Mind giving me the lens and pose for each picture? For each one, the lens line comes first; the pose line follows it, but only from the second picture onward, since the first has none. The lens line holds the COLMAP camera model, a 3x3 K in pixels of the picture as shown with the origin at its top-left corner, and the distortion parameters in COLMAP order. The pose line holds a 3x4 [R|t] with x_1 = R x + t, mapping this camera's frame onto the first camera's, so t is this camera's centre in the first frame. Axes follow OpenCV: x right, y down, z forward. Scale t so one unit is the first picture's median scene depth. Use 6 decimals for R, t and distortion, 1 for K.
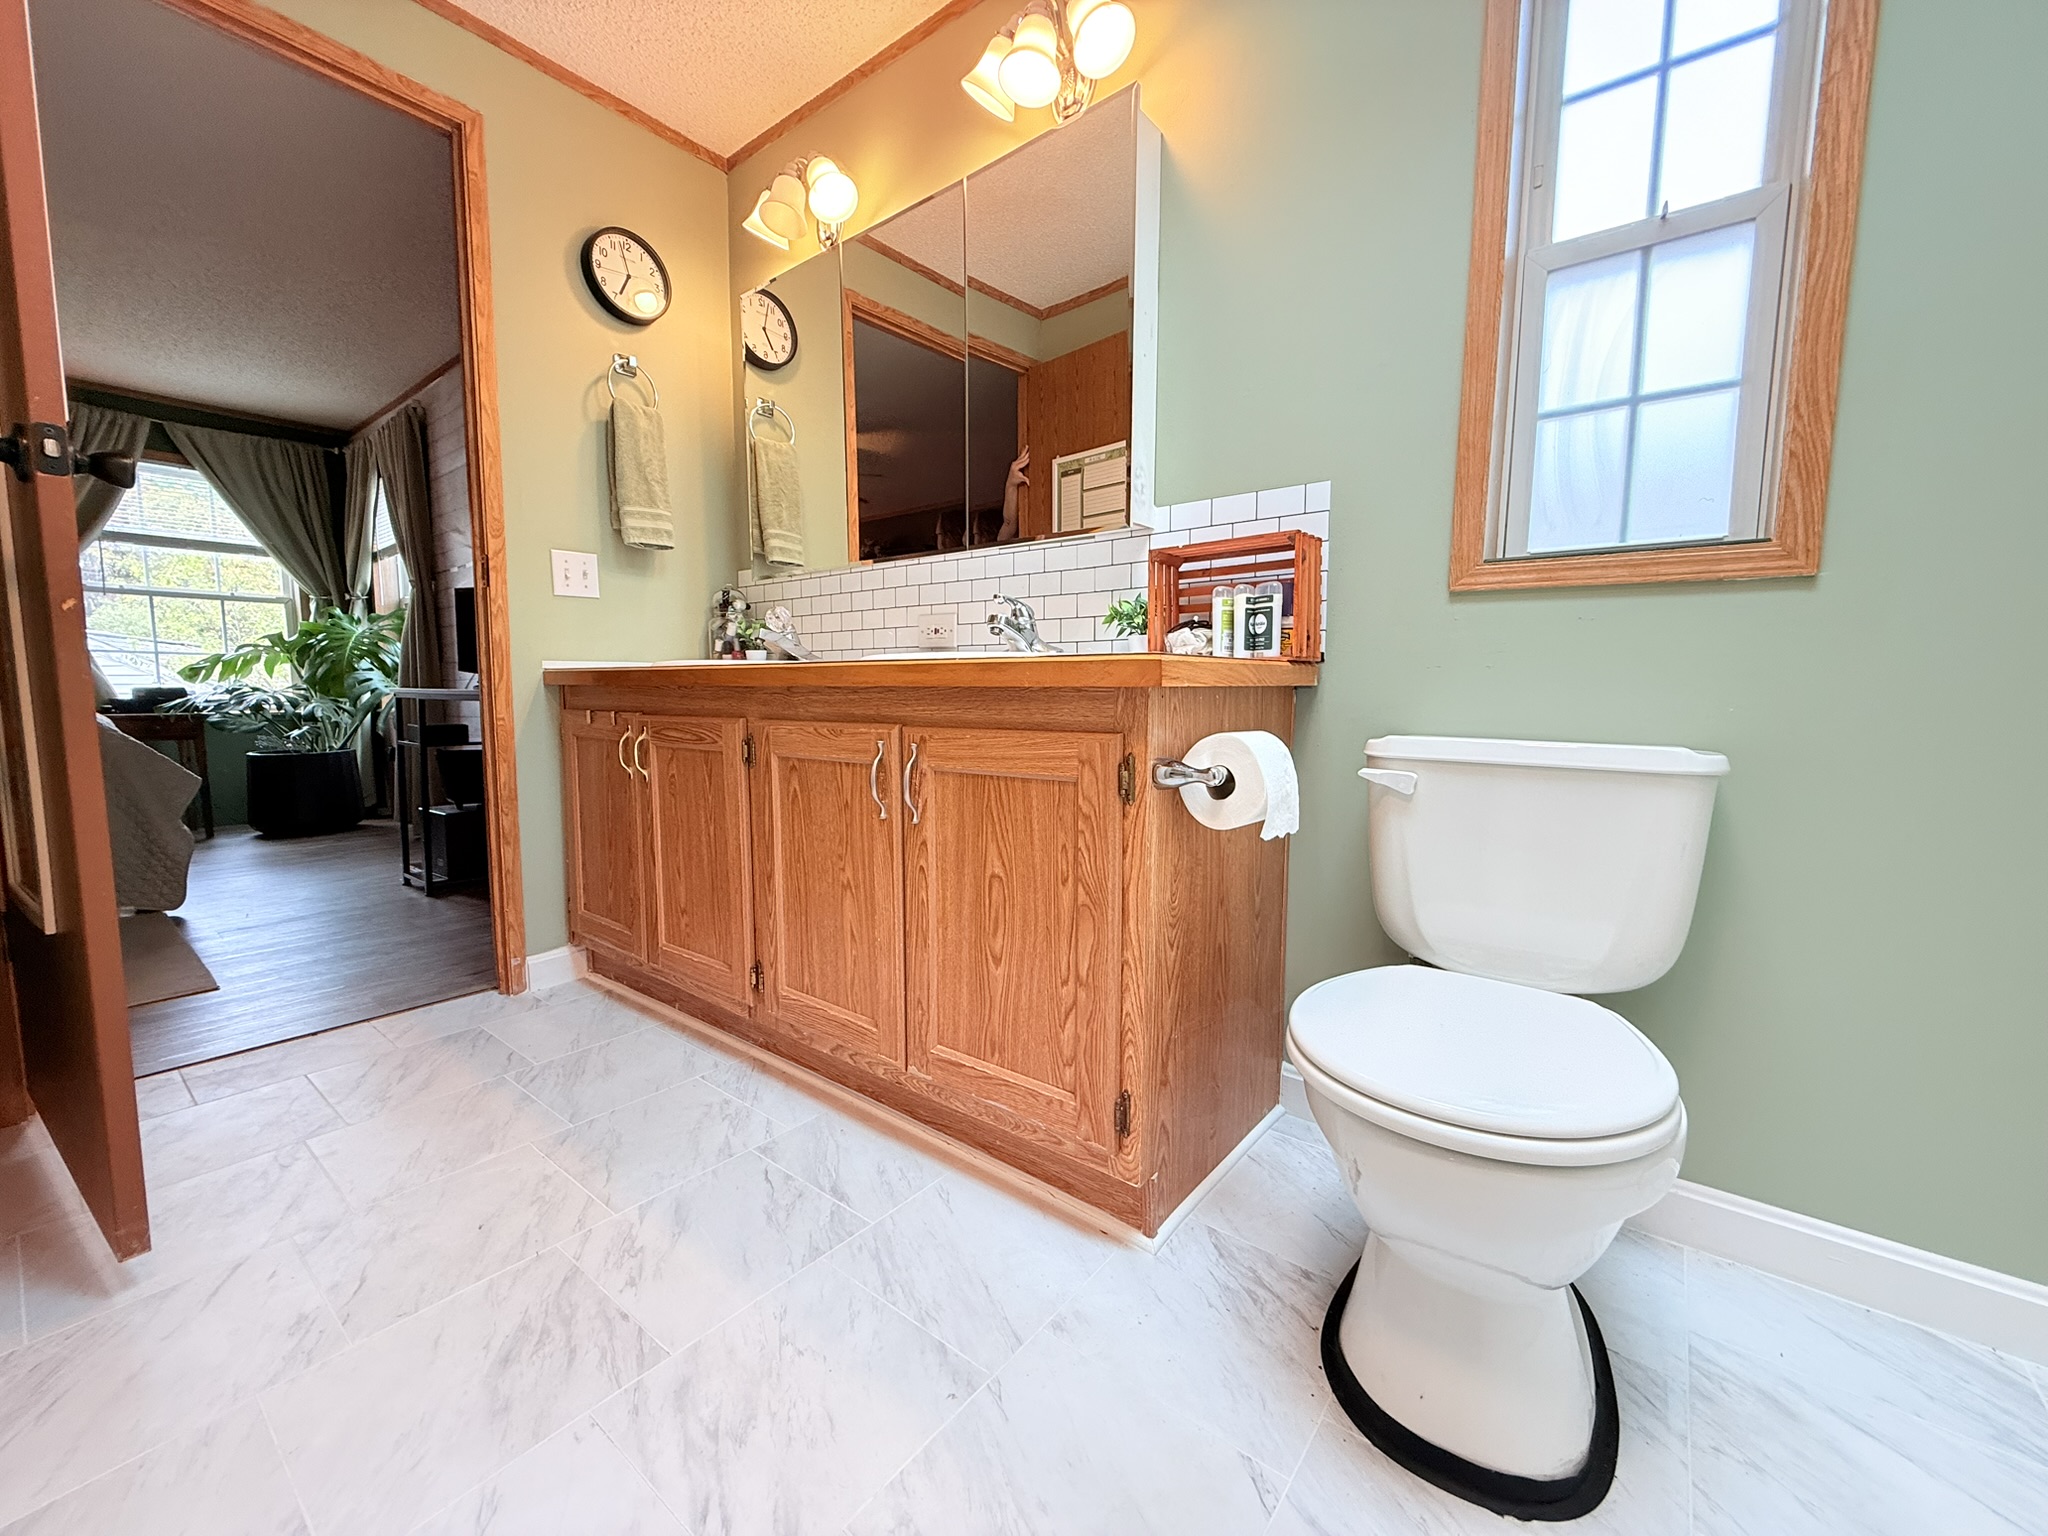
lens RADIAL K [[812.2, 0, 1019.7], [0, 812.2, 768.3], [0, 0, 1]] dist [0.000941, 0.000099]
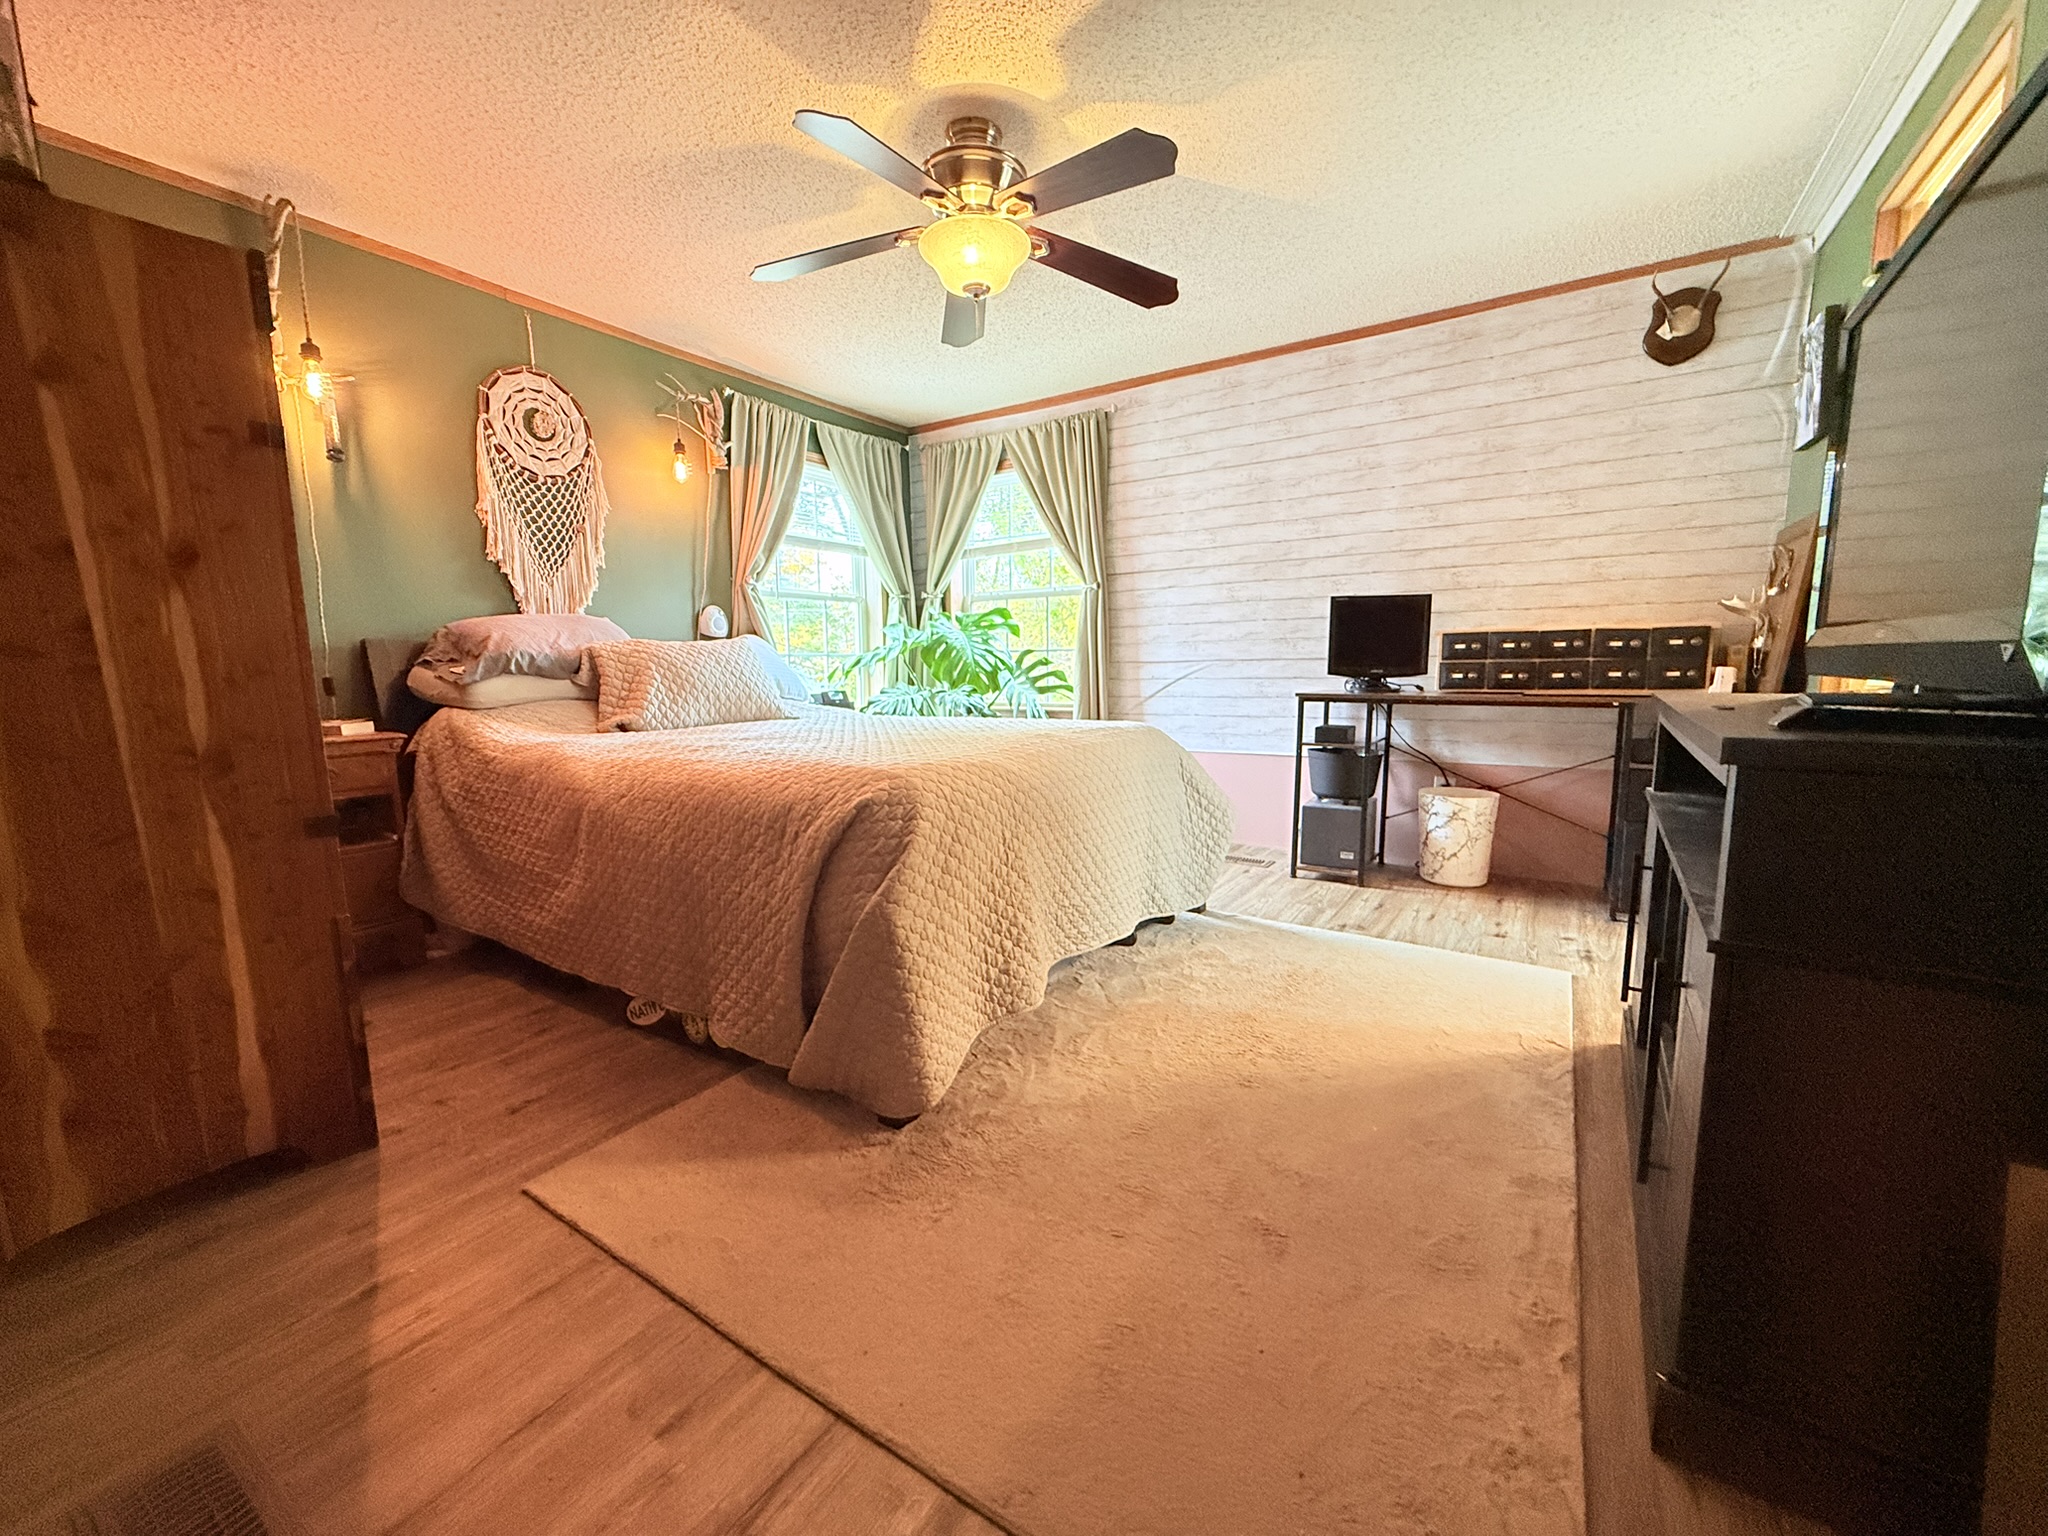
lens RADIAL K [[812.2, 0, 1021.3], [0, 812.2, 771.9], [0, 0, 1]] dist [0.000941, 0.000099]
pose [[0.996977, -0.028666, 0.072219, -0.849427], [0.025992, 0.998951, 0.037705, -0.031249], [-0.073224, -0.035714, 0.996676, -0.011444]]
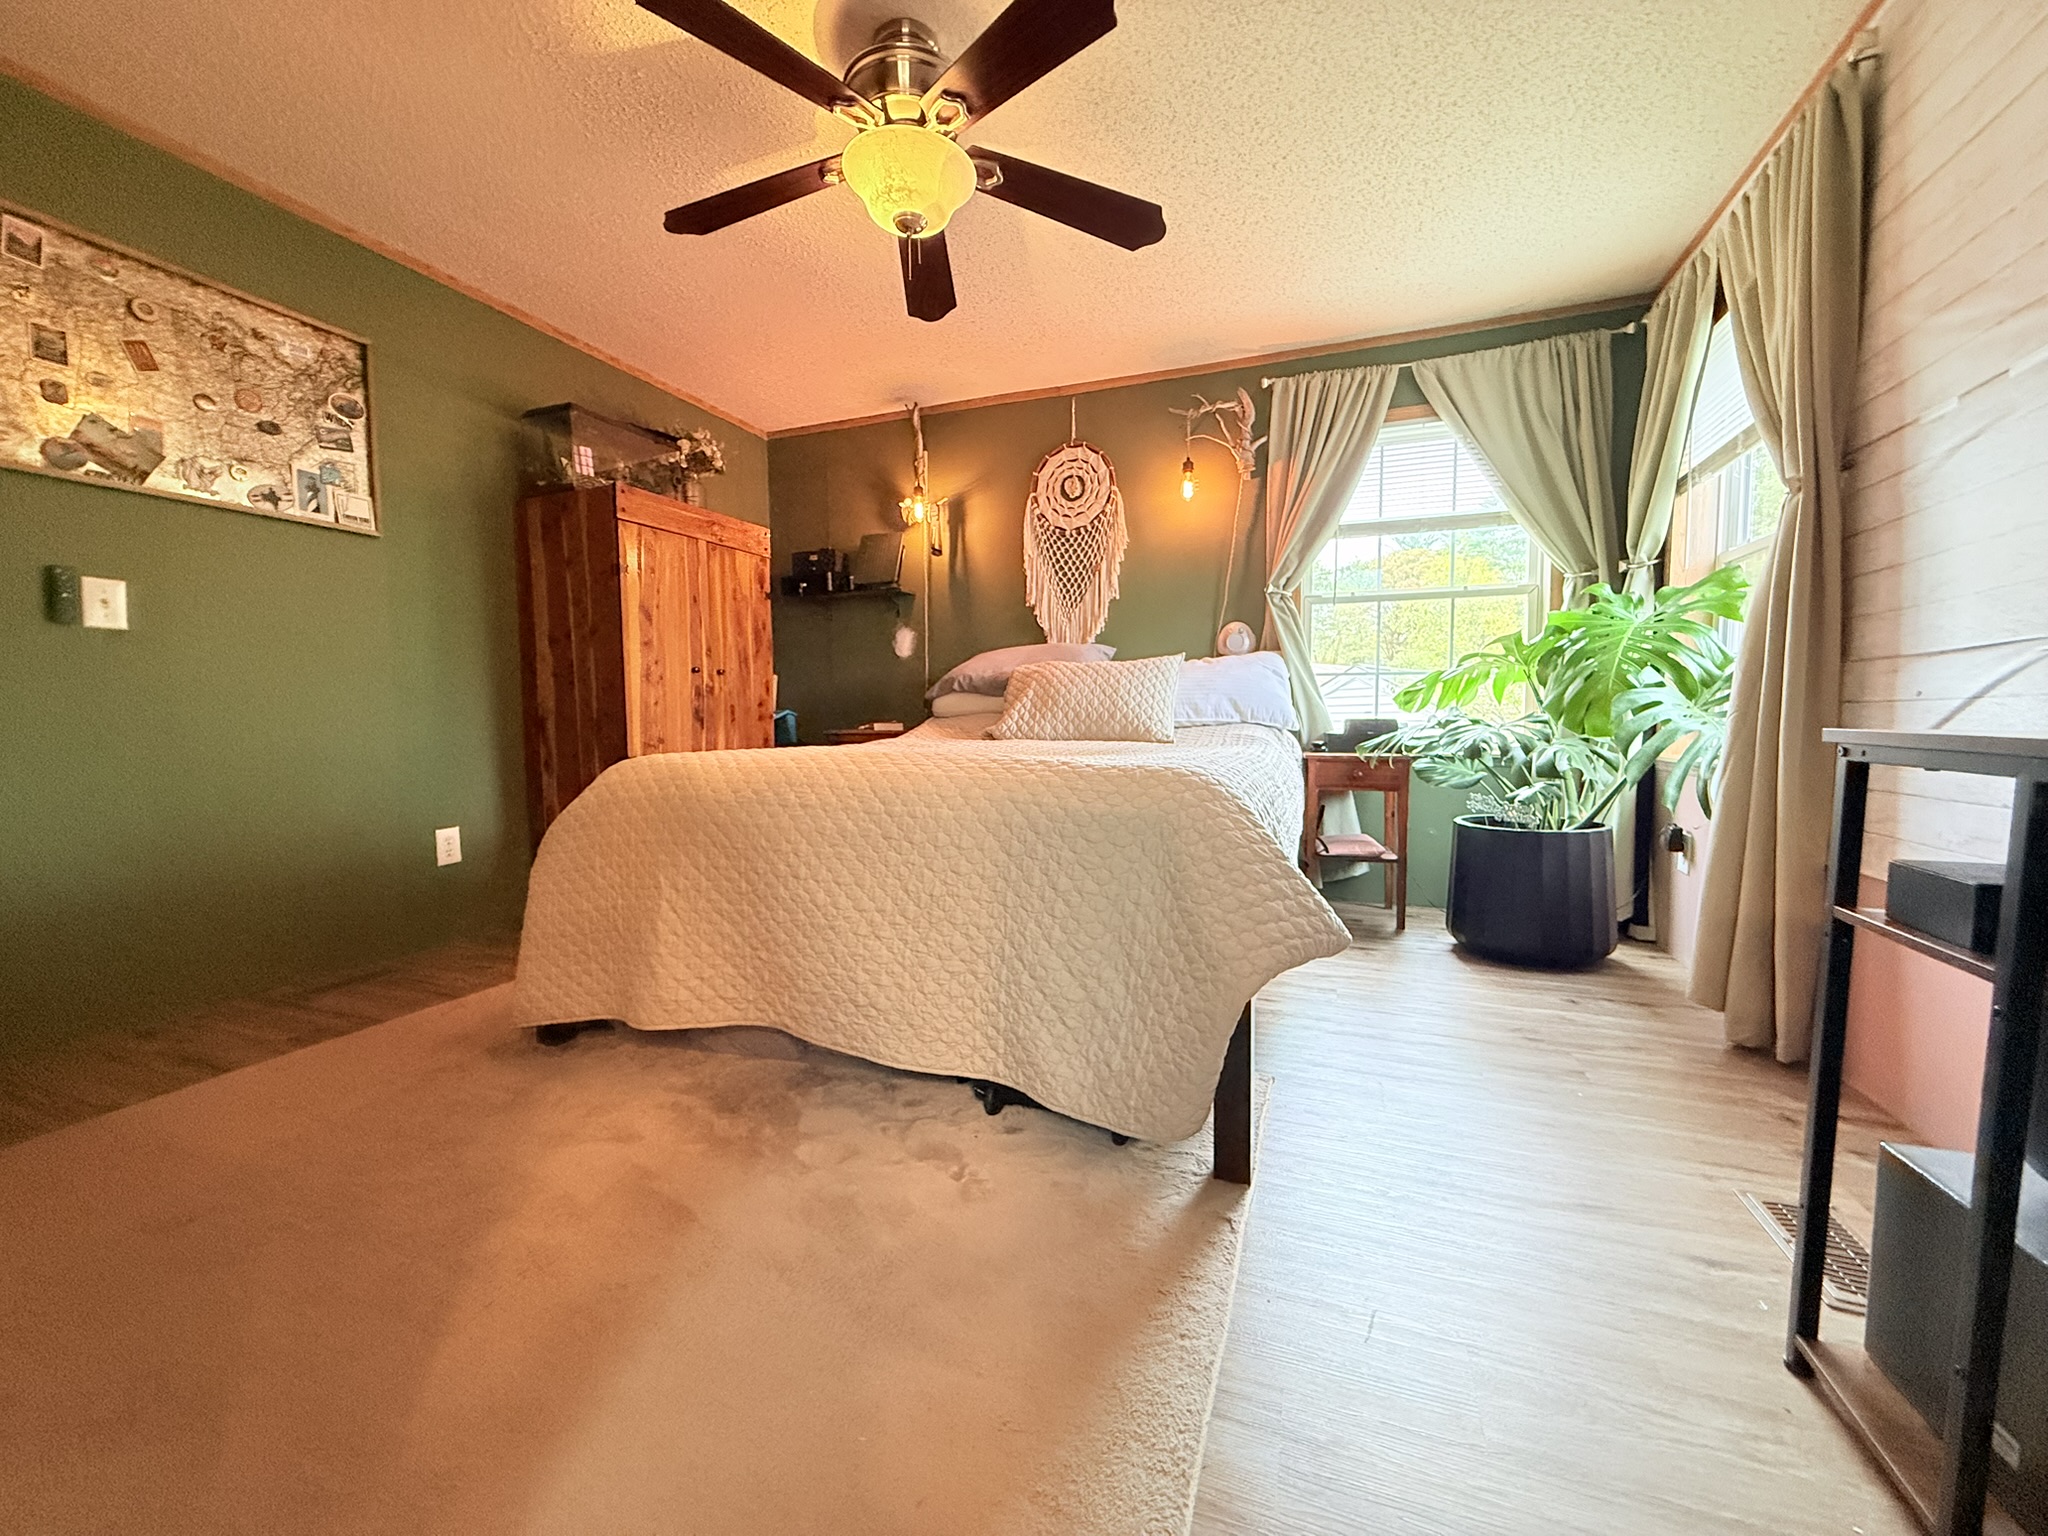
lens RADIAL K [[812.2, 0, 1013.3], [0, 812.2, 769.0], [0, 0, 1]] dist [0.000941, 0.000099]
pose [[0.284681, 0.060322, -0.956722, -0.402217], [-0.085174, 0.995663, 0.037433, -0.049682], [0.954831, 0.070832, 0.288584, 0.440691]]
